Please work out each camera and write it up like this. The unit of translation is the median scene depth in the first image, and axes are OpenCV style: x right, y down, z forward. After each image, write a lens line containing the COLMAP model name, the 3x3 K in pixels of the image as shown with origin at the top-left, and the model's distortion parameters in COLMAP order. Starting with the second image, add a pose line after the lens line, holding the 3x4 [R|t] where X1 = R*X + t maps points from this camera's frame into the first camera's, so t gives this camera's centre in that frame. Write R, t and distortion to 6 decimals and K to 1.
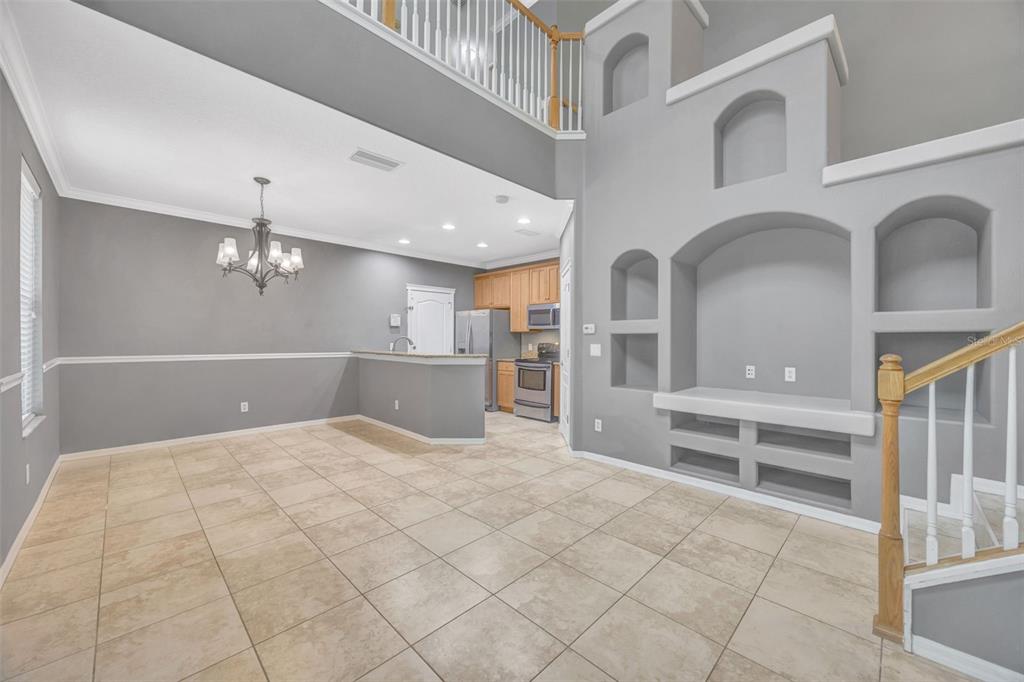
lens RADIAL K [[390.7, 0, 514.6], [0, 390.7, 341.6], [0, 0, 1]] dist [-0.002699, 0.000323]
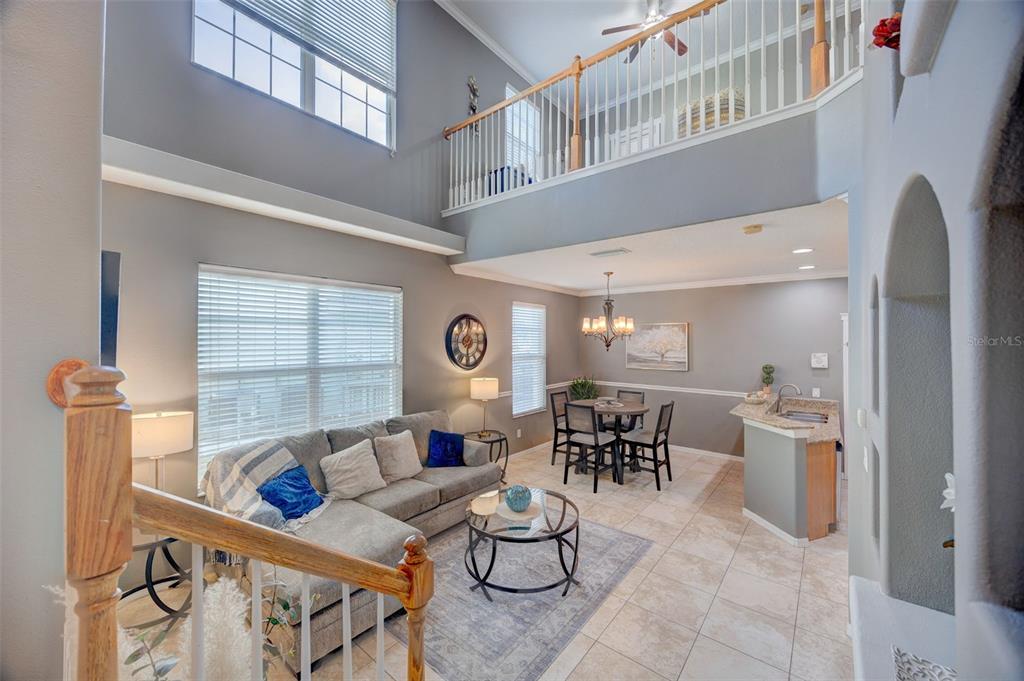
lens RADIAL K [[390.7, 0, 507.9], [0, 390.7, 341.1], [0, 0, 1]] dist [-0.002699, 0.000323]
pose [[0.089696, -0.002947, -0.995965, 0.666156], [-0.010541, 0.999937, -0.003908, -0.127253], [0.995913, 0.010849, 0.089660, 0.428356]]
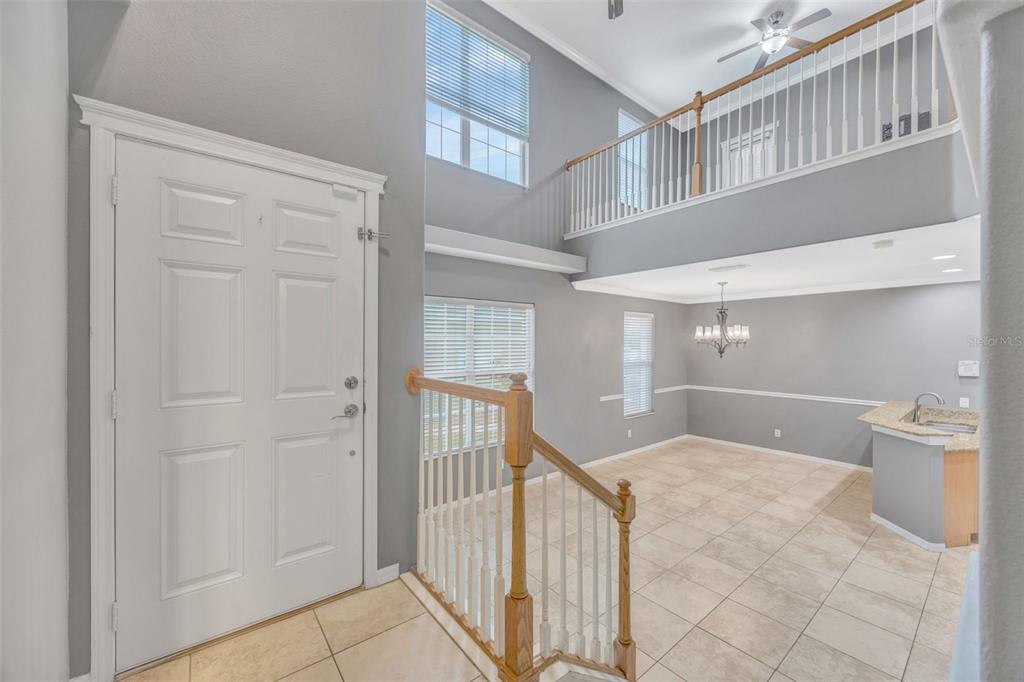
lens RADIAL K [[390.7, 0, 511.0], [0, 390.7, 351.0], [0, 0, 1]] dist [-0.002699, 0.000323]
pose [[-0.122199, 0.011630, -0.992437, 0.834114], [-0.006441, 0.999901, 0.012510, -0.138591], [0.992485, 0.007921, -0.122112, 0.316824]]
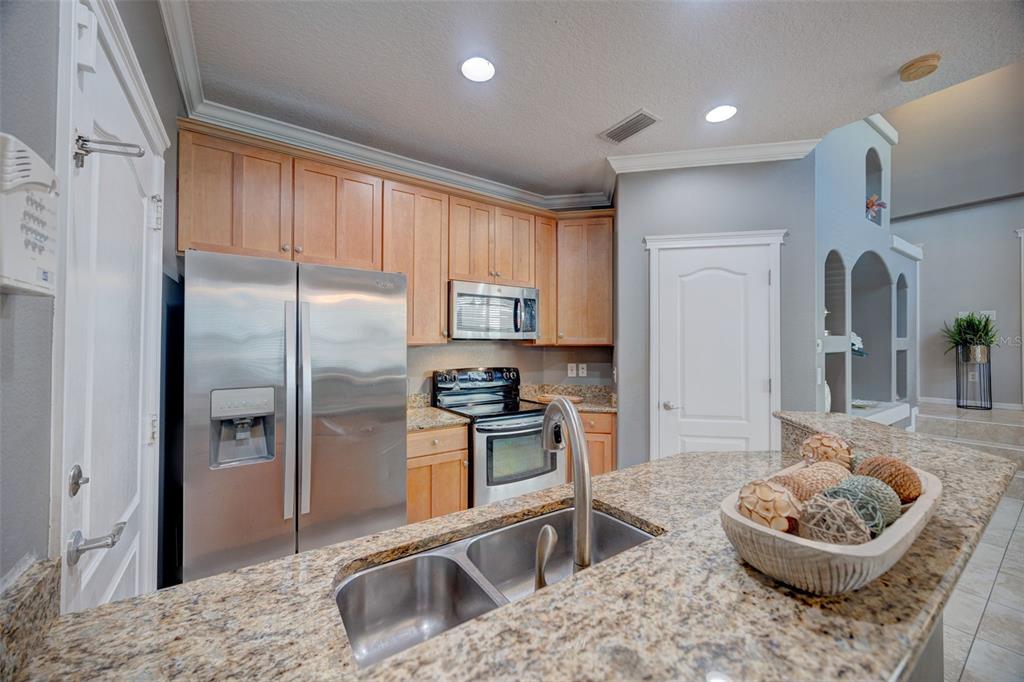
lens RADIAL K [[390.7, 0, 509.5], [0, 390.7, 340.7], [0, 0, 1]] dist [-0.002699, 0.000323]
pose [[0.193287, 0.004567, 0.981132, -0.553351], [0.009912, 0.999929, -0.006607, -0.040994], [-0.981092, 0.011002, 0.193228, 1.330823]]
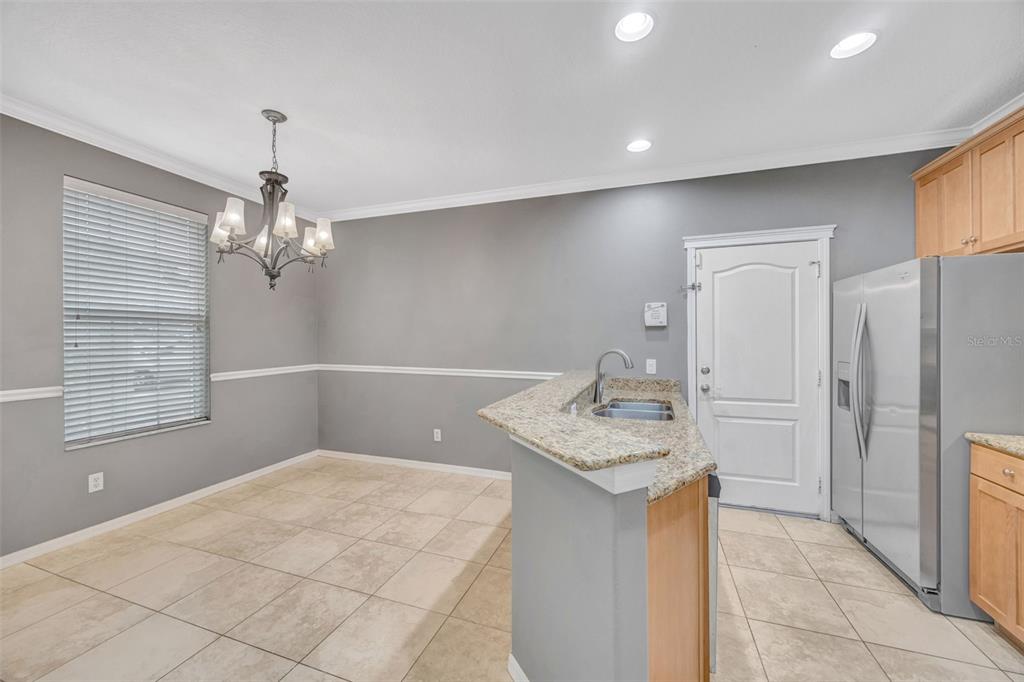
lens RADIAL K [[390.7, 0, 513.6], [0, 390.7, 336.4], [0, 0, 1]] dist [-0.002699, 0.000323]
pose [[0.429556, -0.005553, -0.903023, 0.106220], [-0.007354, 0.999926, -0.009647, -0.030168], [0.903010, 0.010785, 0.429484, 0.932572]]
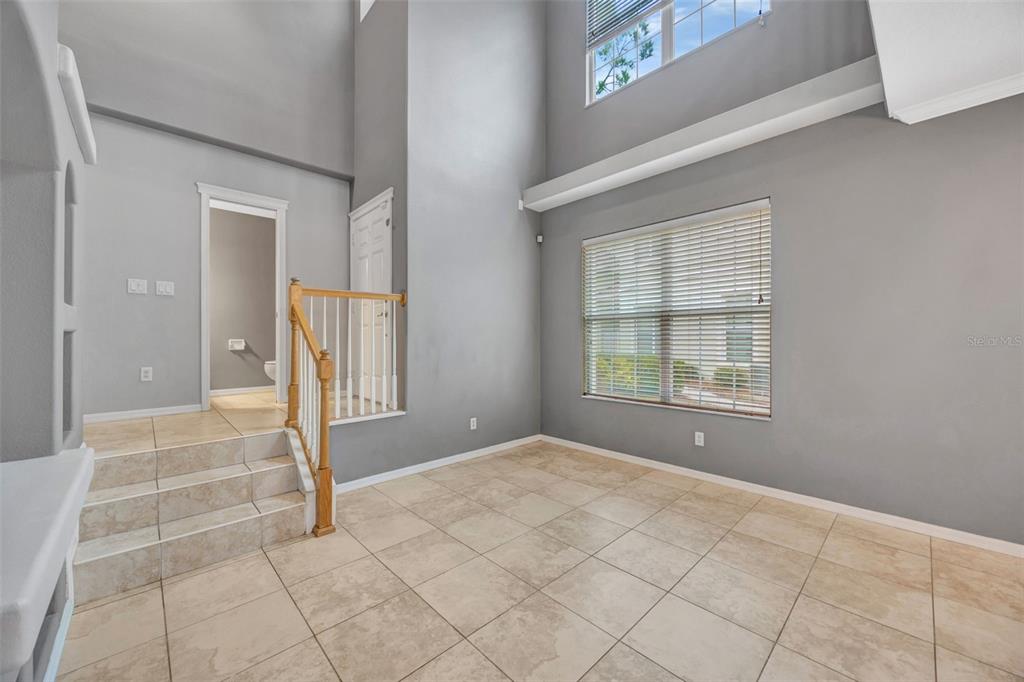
lens RADIAL K [[390.7, 0, 514.8], [0, 390.7, 337.1], [0, 0, 1]] dist [-0.002699, 0.000323]
pose [[-0.999743, 0.000427, 0.022663, 0.069109], [0.000575, 0.999979, 0.006527, -0.009937], [-0.022660, 0.006538, -0.999722, 0.991944]]
